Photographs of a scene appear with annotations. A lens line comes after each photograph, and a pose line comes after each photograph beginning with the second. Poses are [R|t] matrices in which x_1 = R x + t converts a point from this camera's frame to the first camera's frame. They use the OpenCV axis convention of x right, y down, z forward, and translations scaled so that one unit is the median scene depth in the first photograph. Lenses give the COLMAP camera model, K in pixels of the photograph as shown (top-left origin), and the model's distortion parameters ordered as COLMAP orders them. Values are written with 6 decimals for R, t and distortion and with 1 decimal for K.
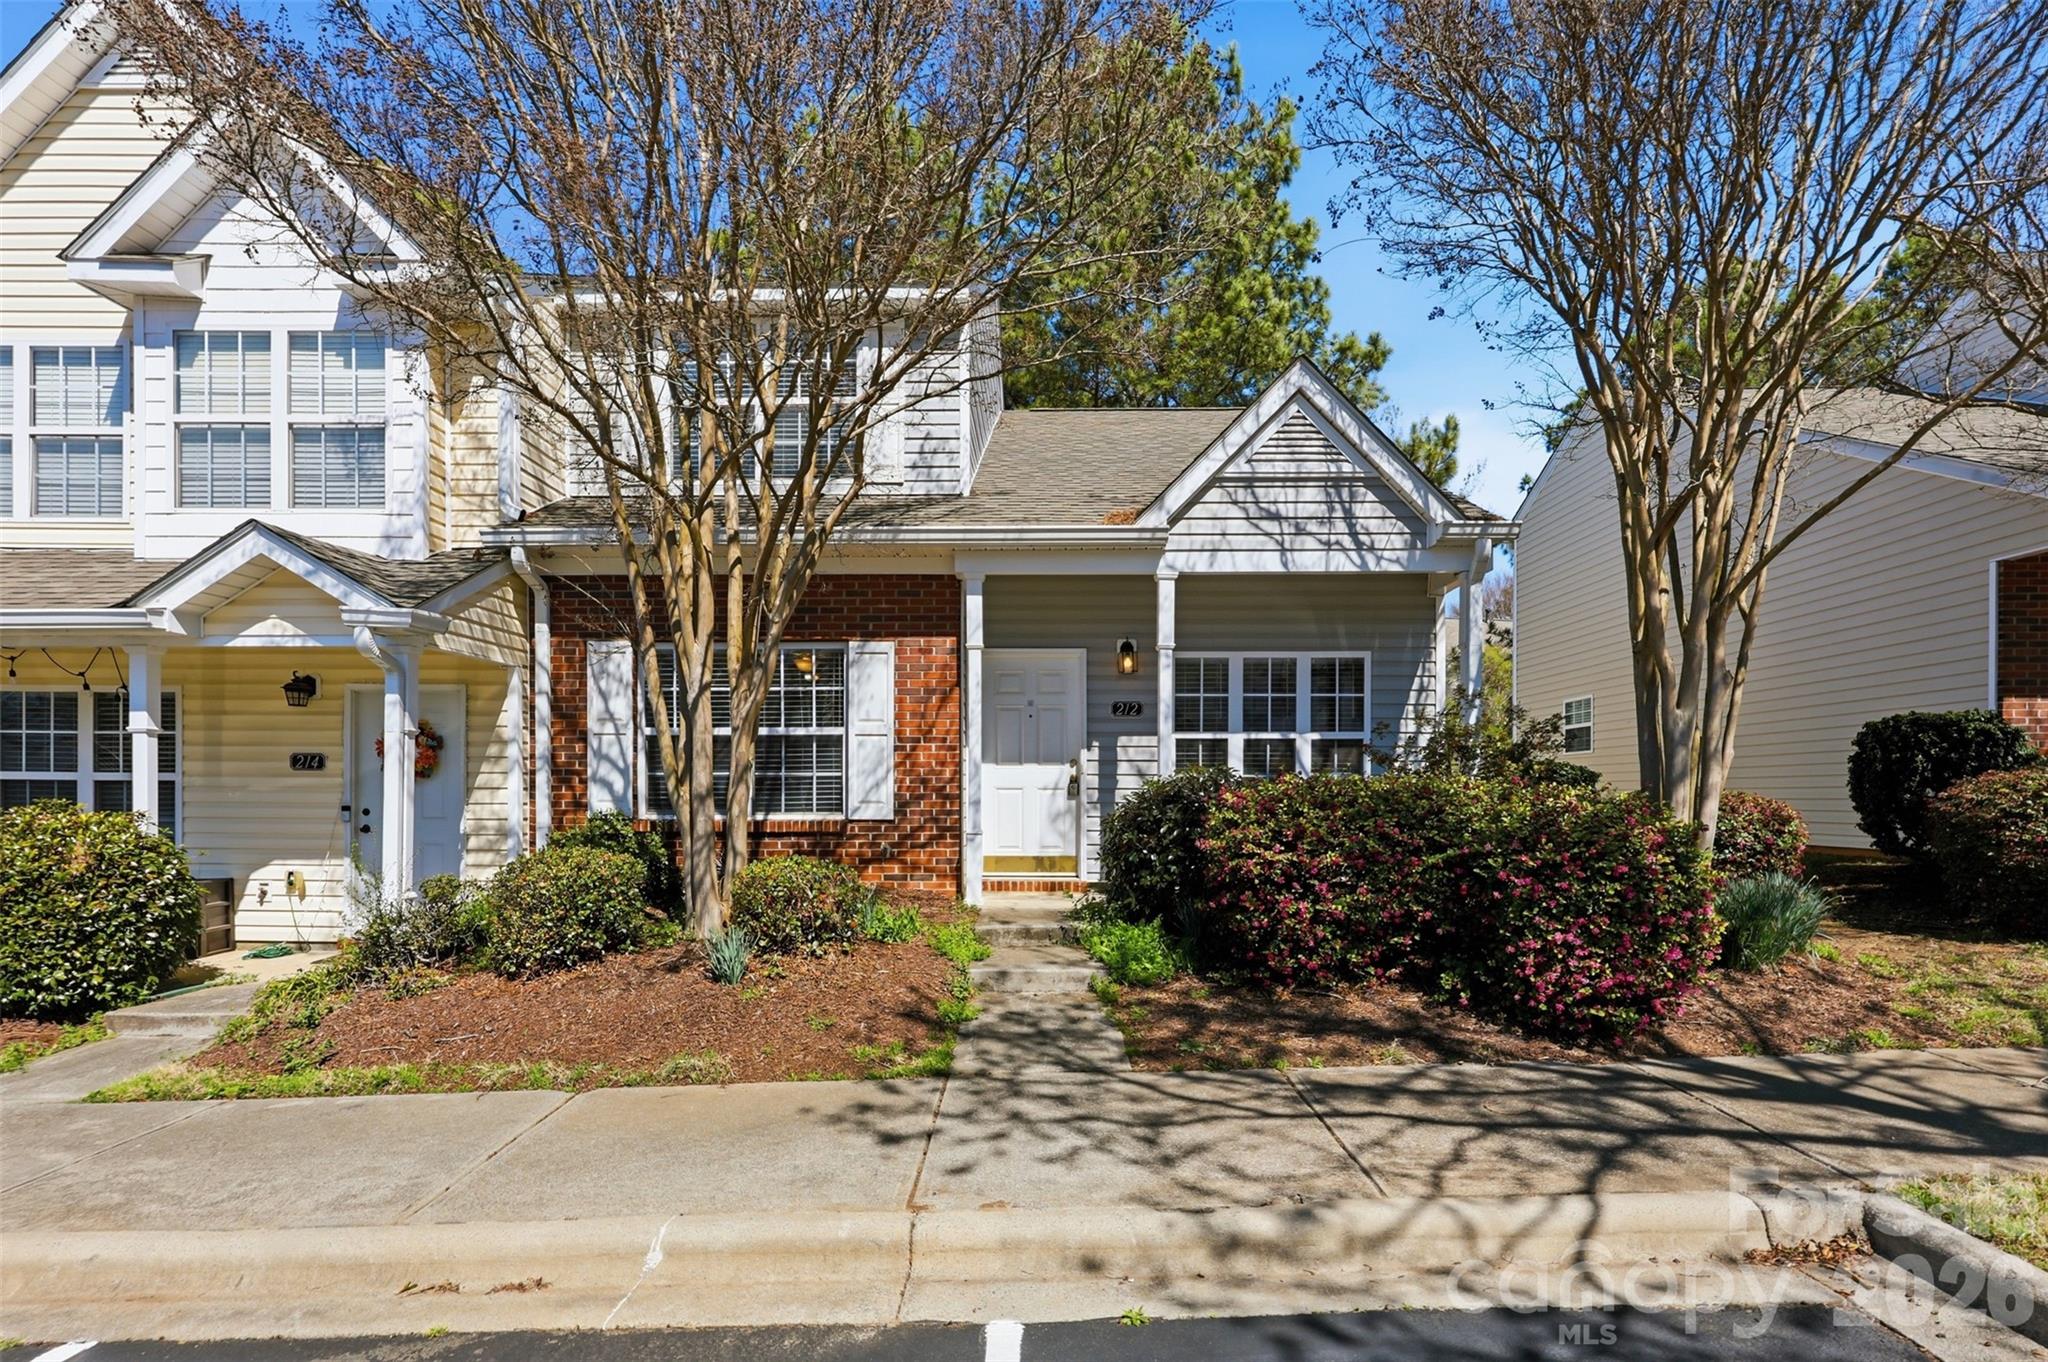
lens RADIAL K [[1007.4, 0, 1021.6], [0, 1007.4, 800.4], [0, 0, 1]] dist [-0.000829, 0.000298]
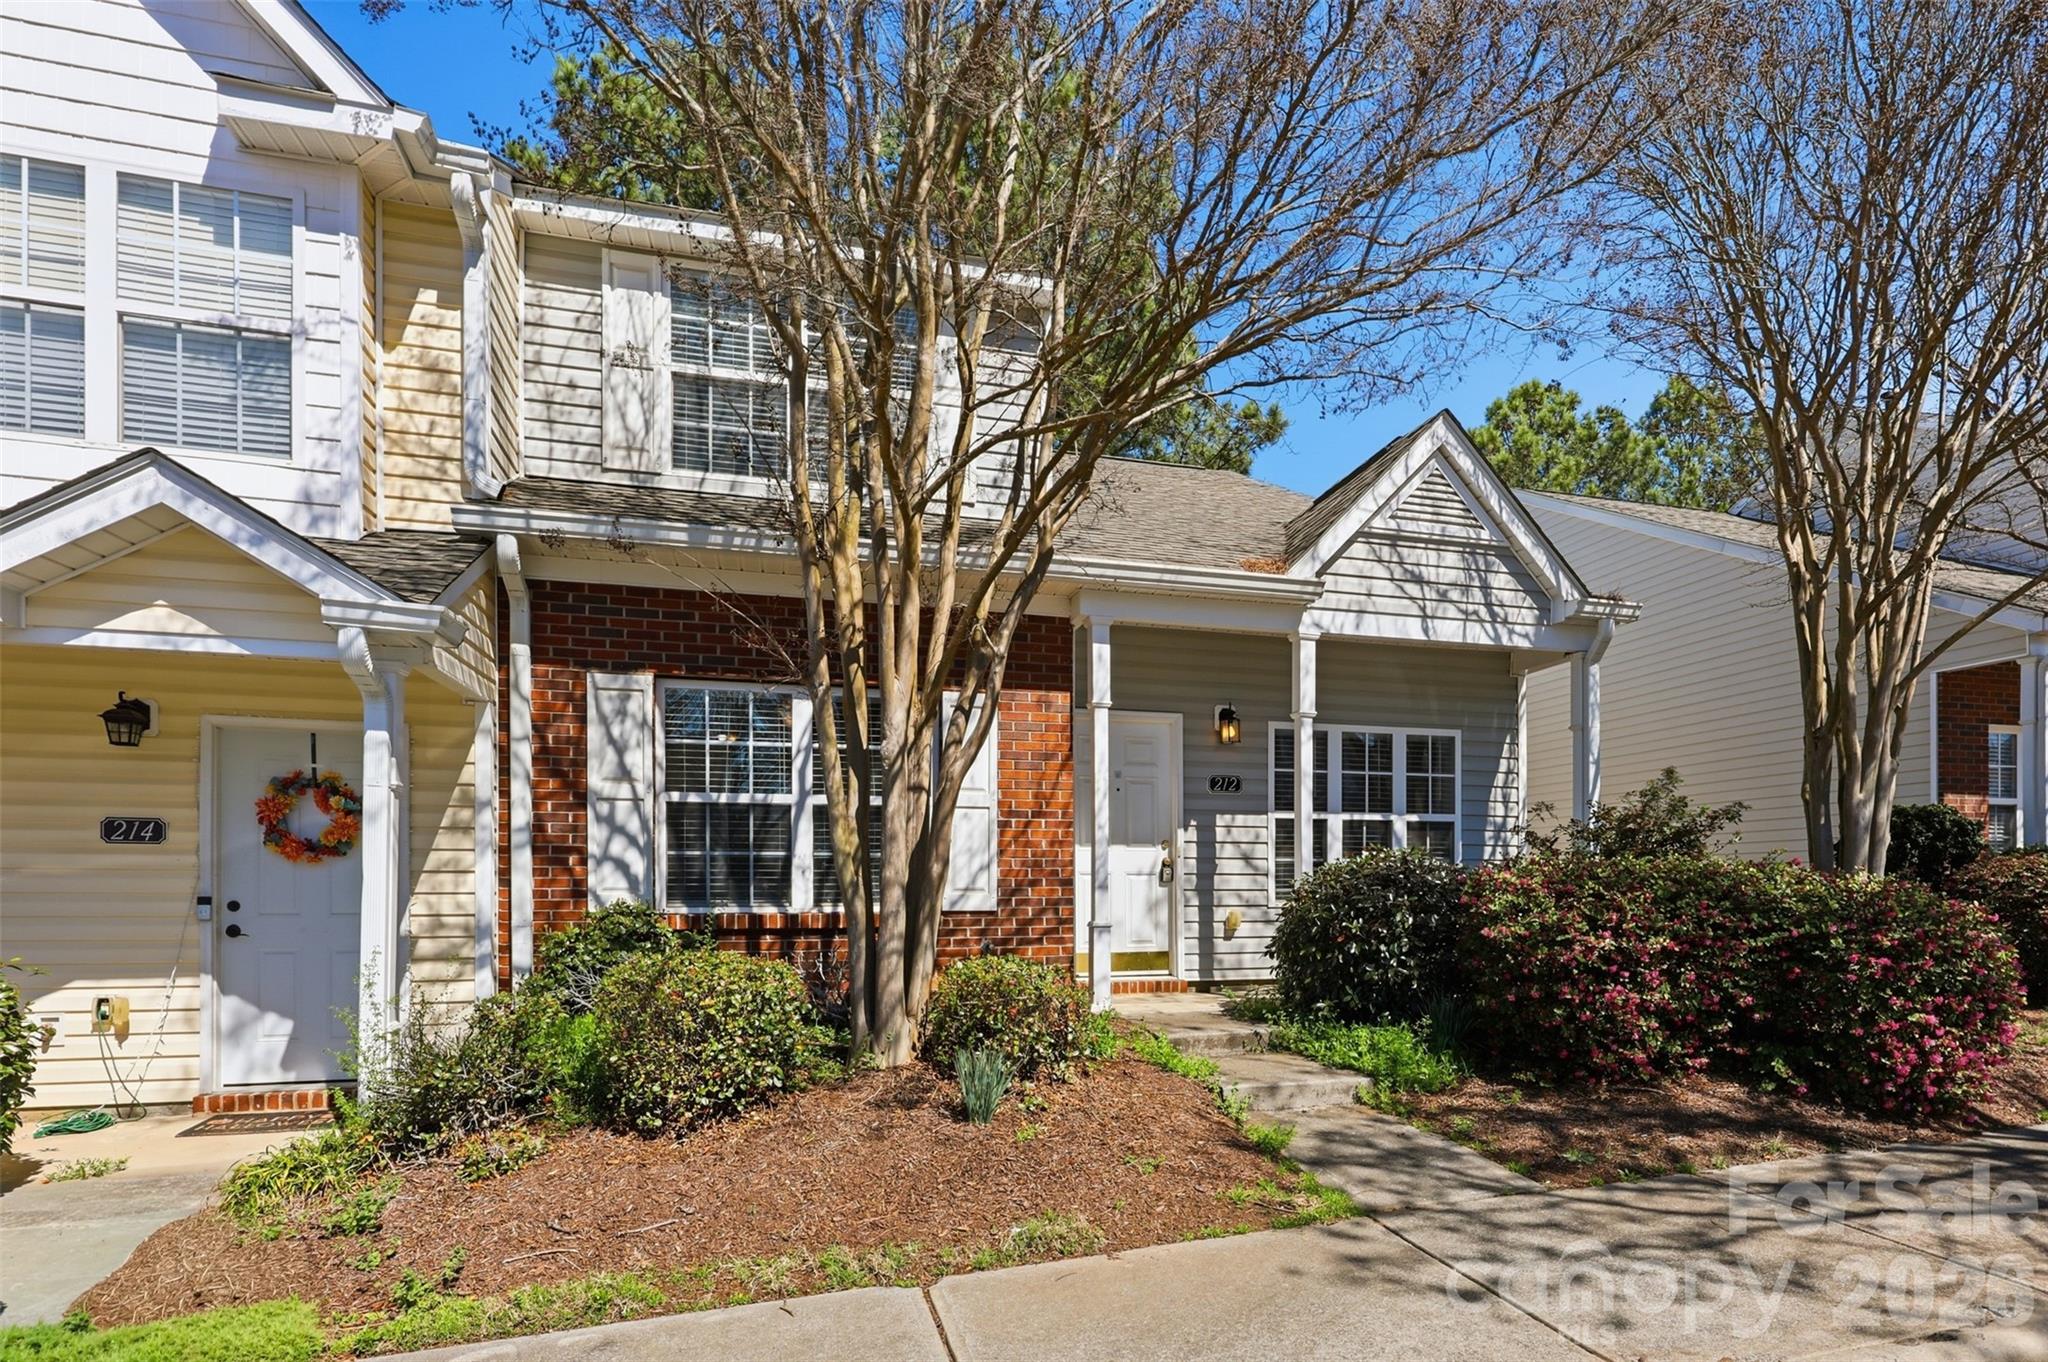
lens RADIAL K [[1104.6, 0, 1094.0], [0, 1104.6, 886.7], [0, 0, 1]] dist [0.001707, 0.000905]
pose [[0.952384, -0.002350, 0.304891, -0.342623], [0.004812, 0.999962, -0.007327, 0.006888], [-0.304862, 0.008445, 0.952359, 0.123641]]
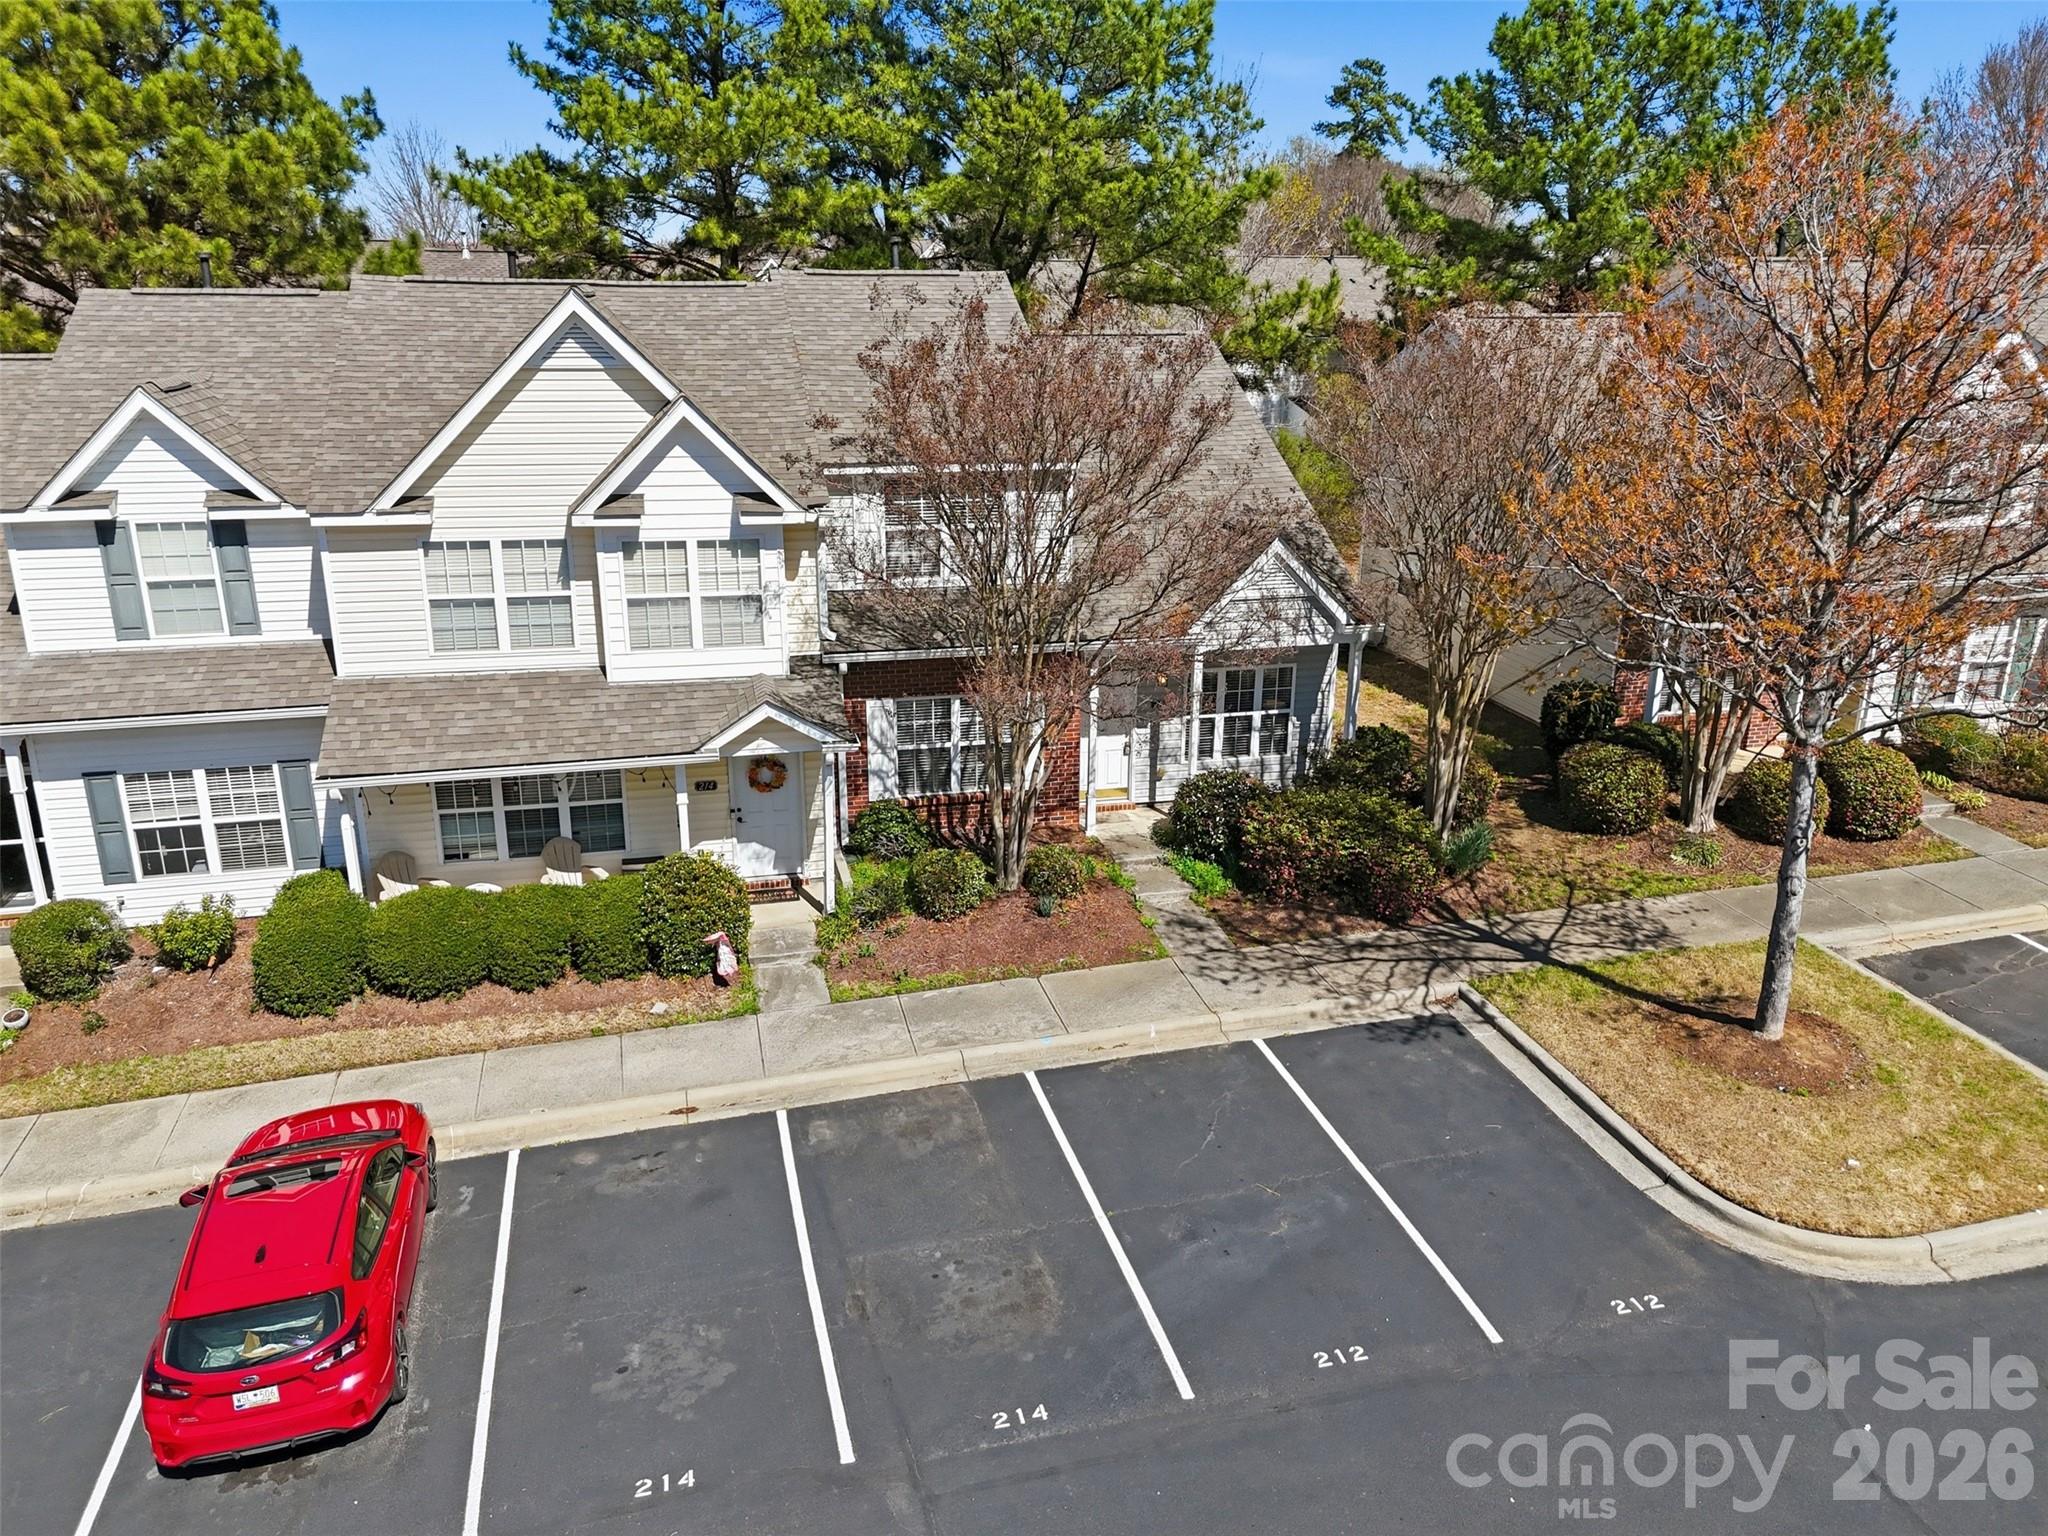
lens RADIAL K [[1529.1, 0, 1024.0], [0, 1529.1, 768.0], [0, 0, 1]] dist [0.046348, -0.001954]
pose [[0.965167, -0.073780, 0.251017, -0.863237], [-0.006650, 0.952187, 0.305442, -0.866533], [-0.261551, -0.296472, 0.918529, -1.488043]]
